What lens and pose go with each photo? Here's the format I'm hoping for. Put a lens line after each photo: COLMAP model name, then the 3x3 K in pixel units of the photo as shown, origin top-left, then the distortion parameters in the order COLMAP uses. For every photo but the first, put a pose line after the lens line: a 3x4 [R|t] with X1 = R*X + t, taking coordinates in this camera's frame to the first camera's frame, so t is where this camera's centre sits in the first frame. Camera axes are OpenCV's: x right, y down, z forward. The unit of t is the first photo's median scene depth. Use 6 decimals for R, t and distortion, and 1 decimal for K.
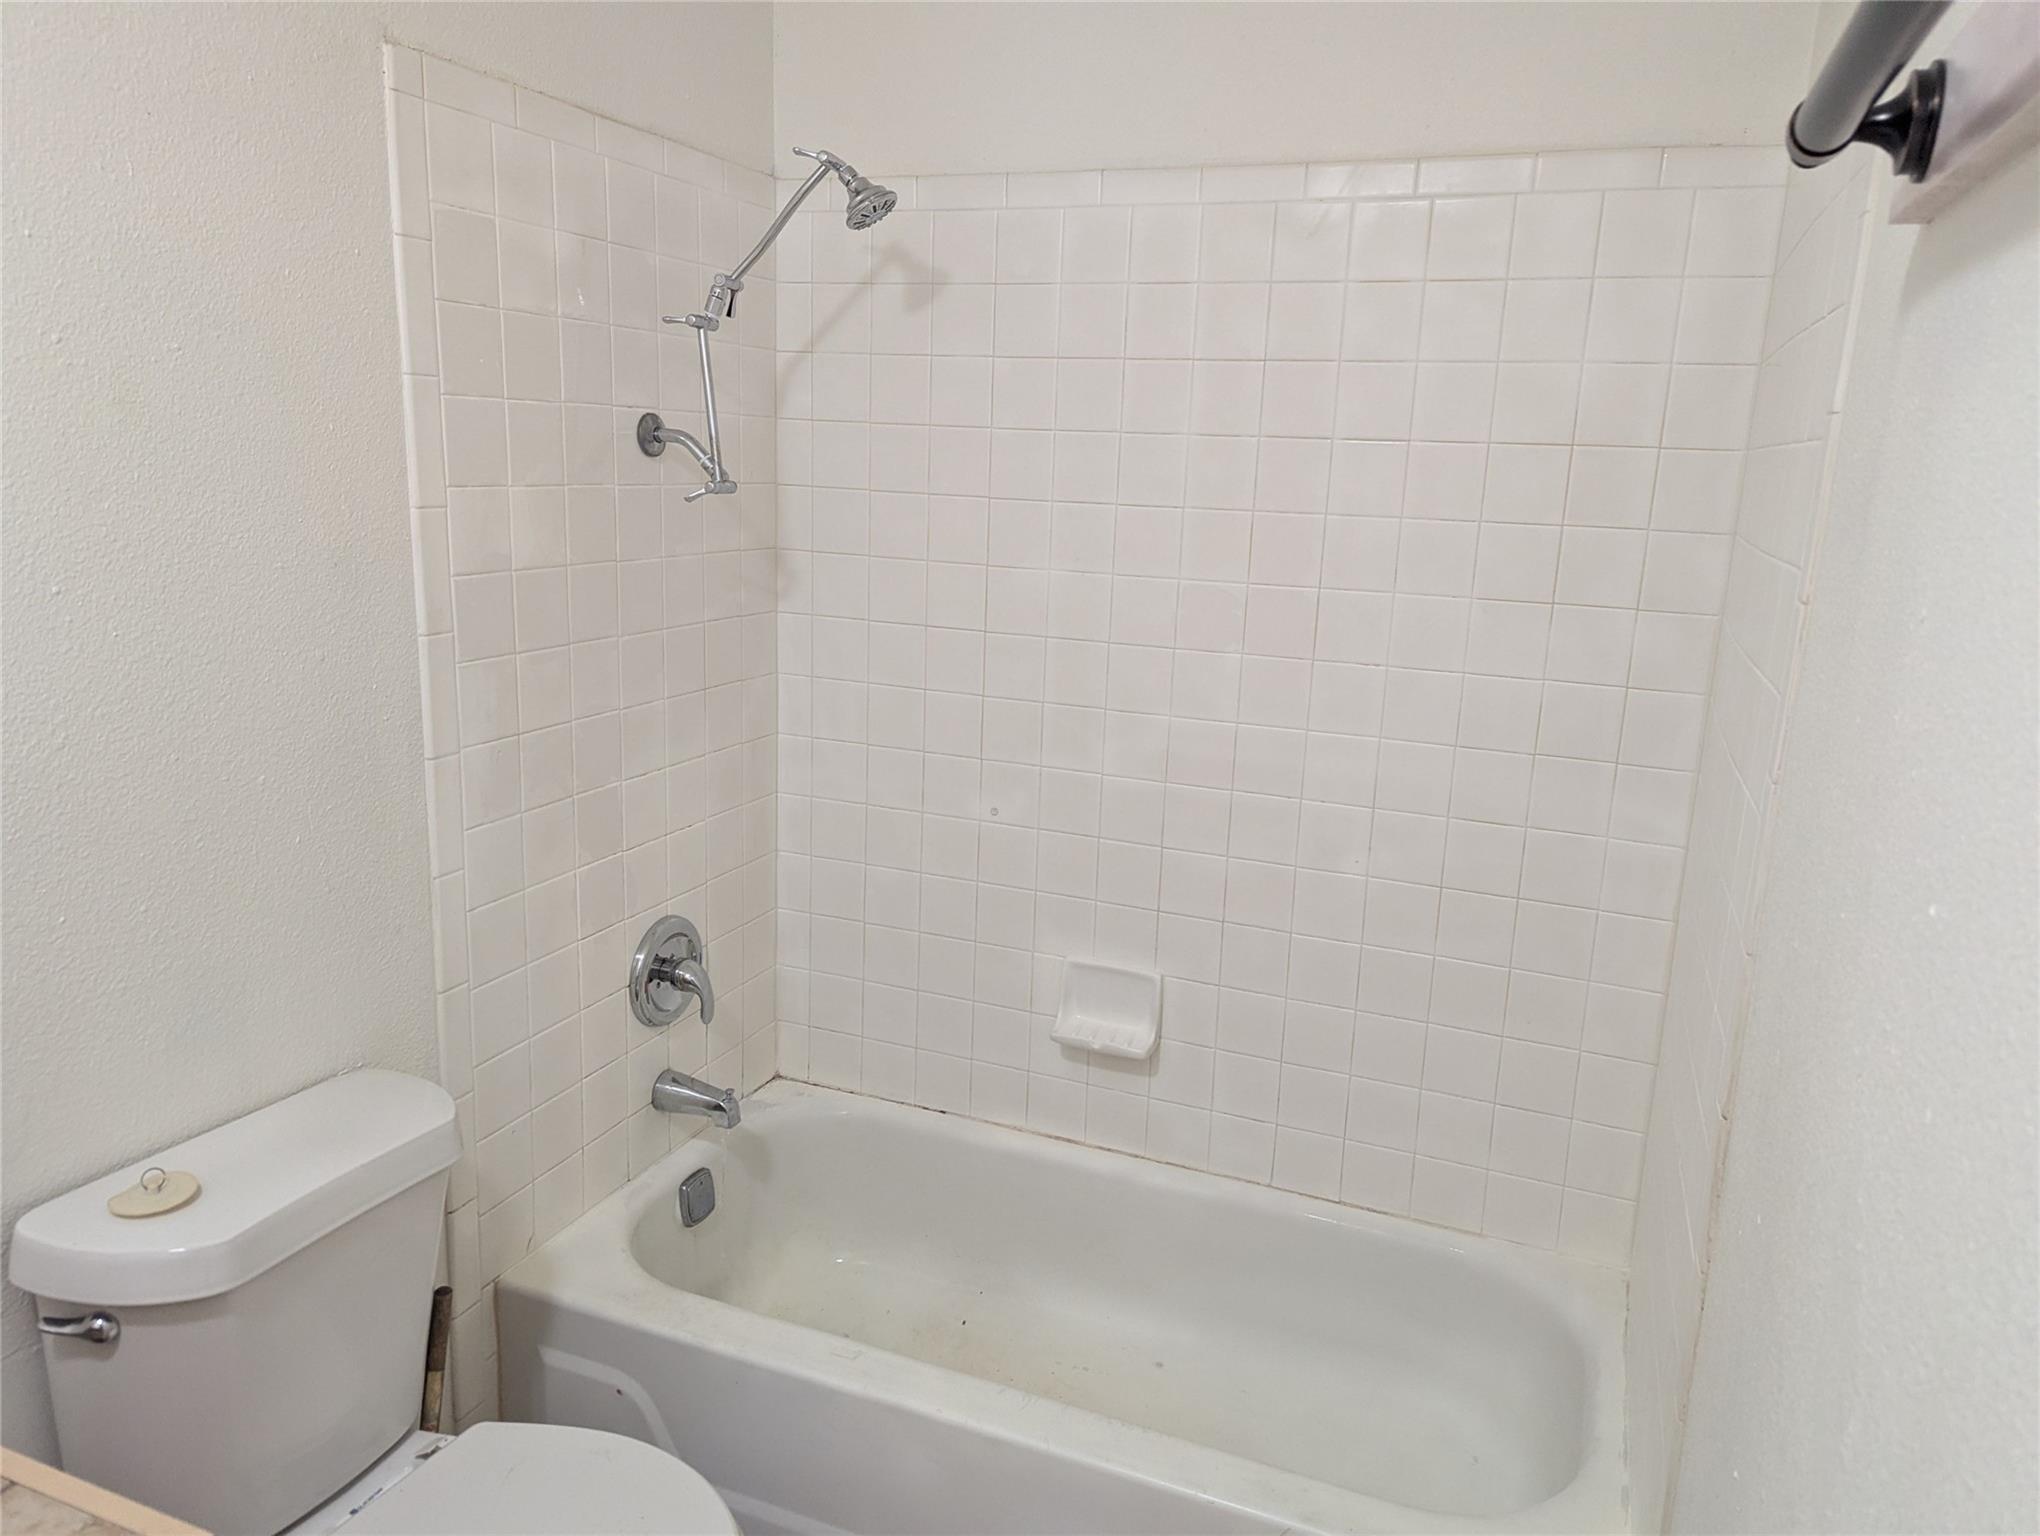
lens RADIAL K [[1411.8, 0, 1024.3], [0, 1411.8, 765.5], [0, 0, 1]] dist [0.058613, -0.043799]
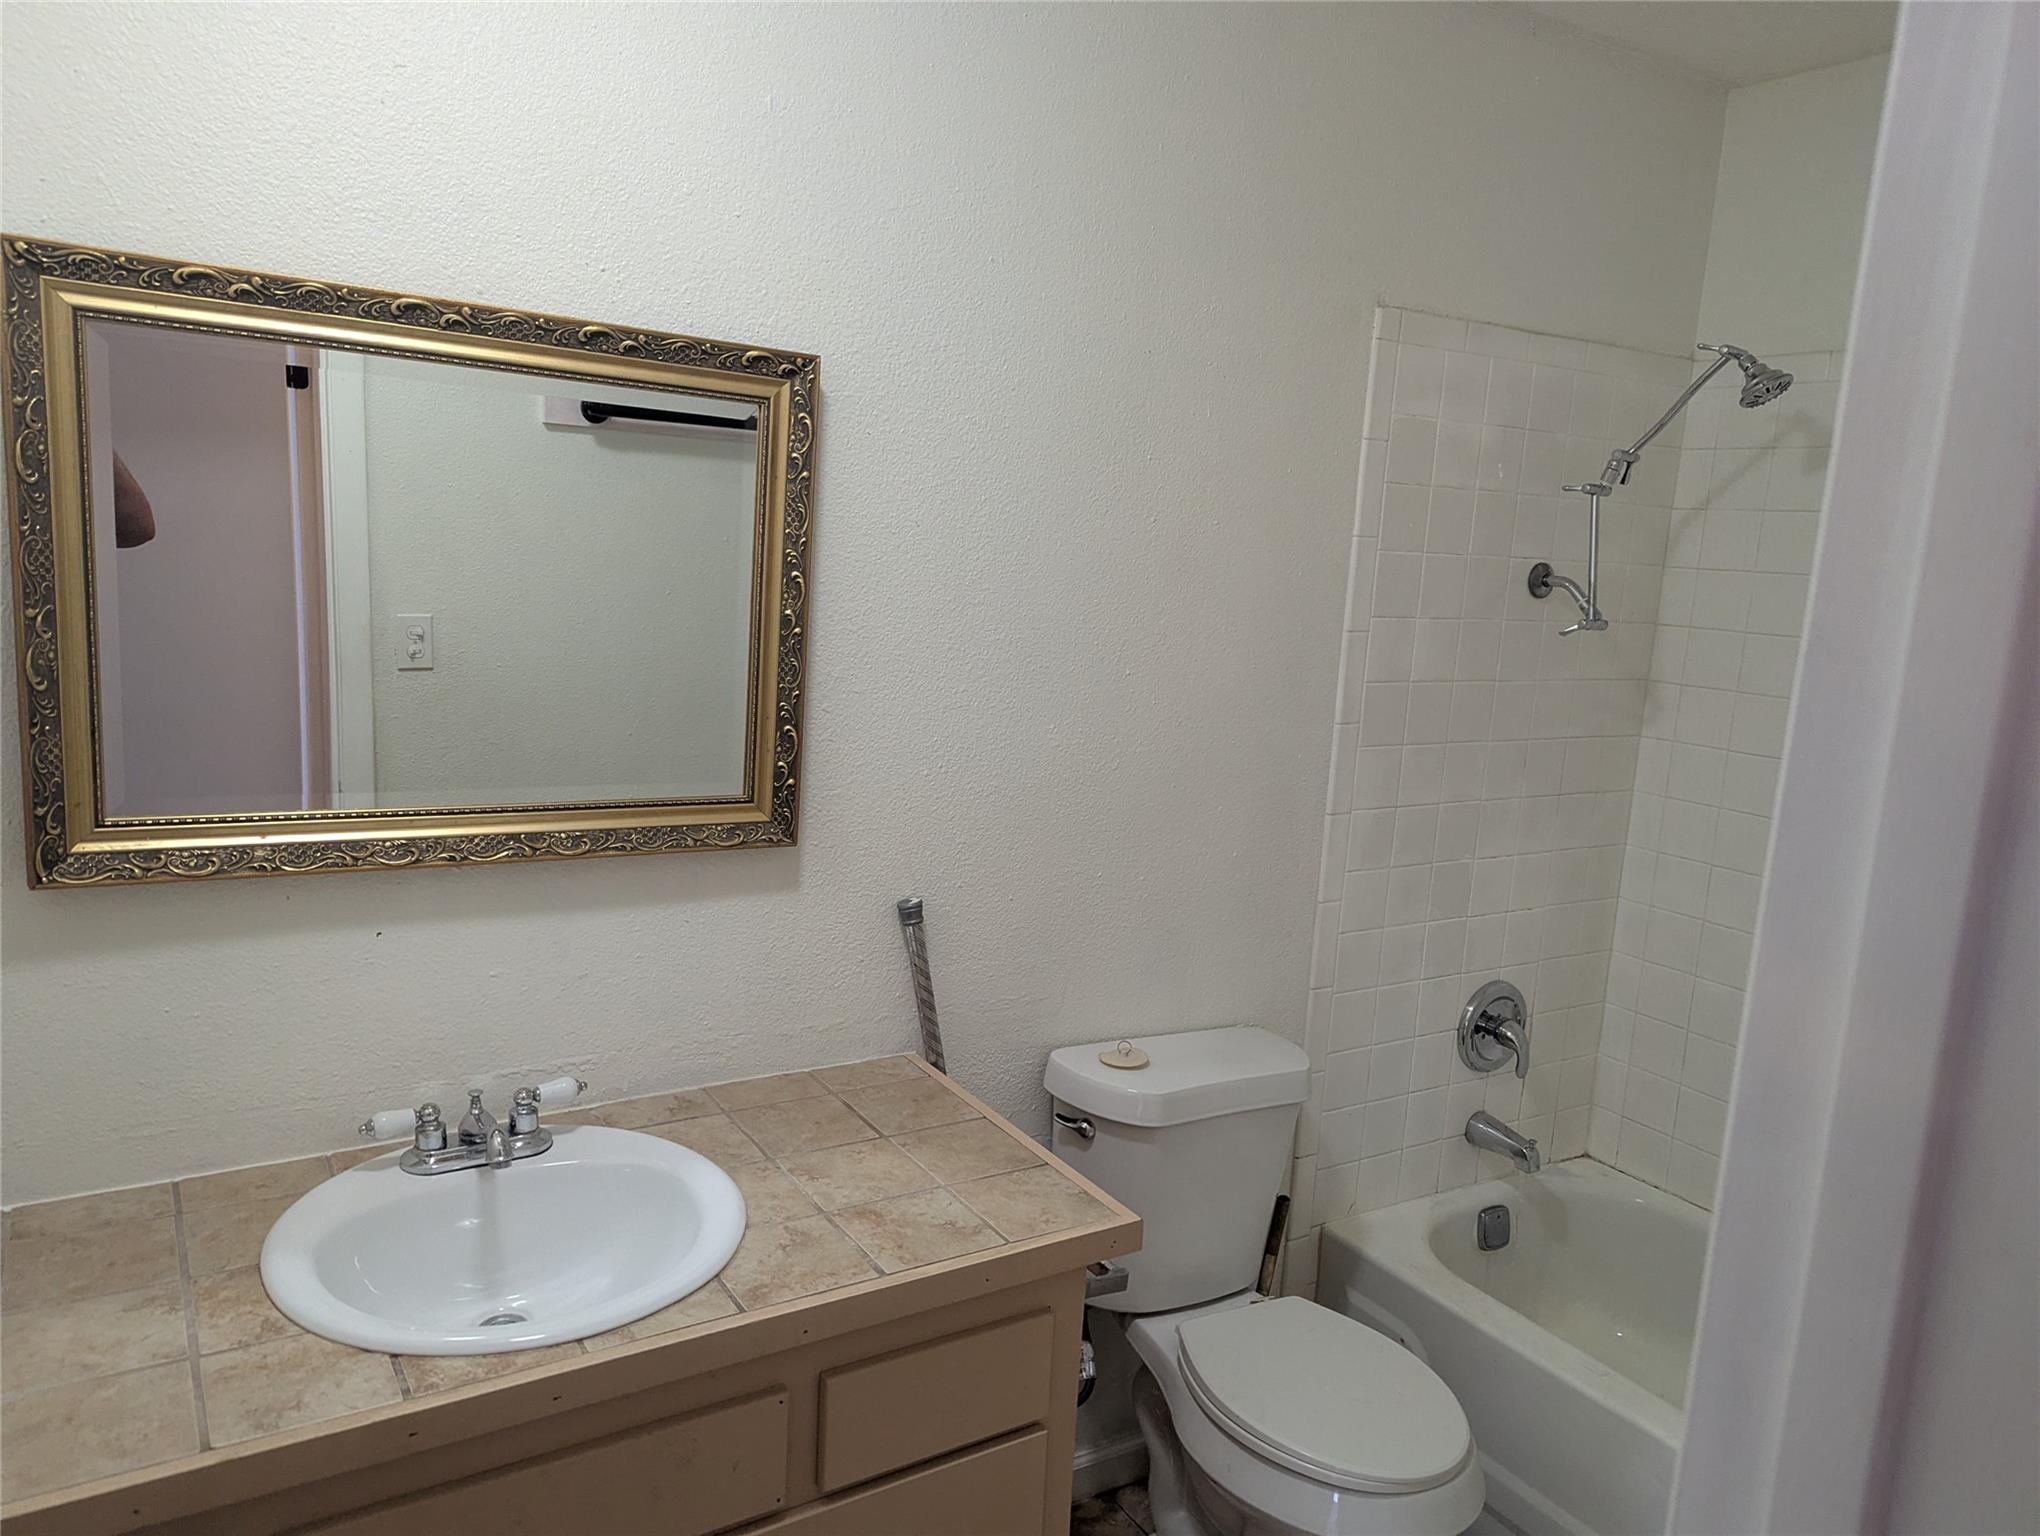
lens RADIAL K [[1411.8, 0, 1011.6], [0, 1411.8, 768.9], [0, 0, 1]] dist [0.058613, -0.043799]
pose [[0.801781, 0.101221, -0.588983, 0.109819], [-0.154437, 0.987169, -0.040583, 0.046278], [0.577318, 0.123499, 0.807126, -0.226429]]
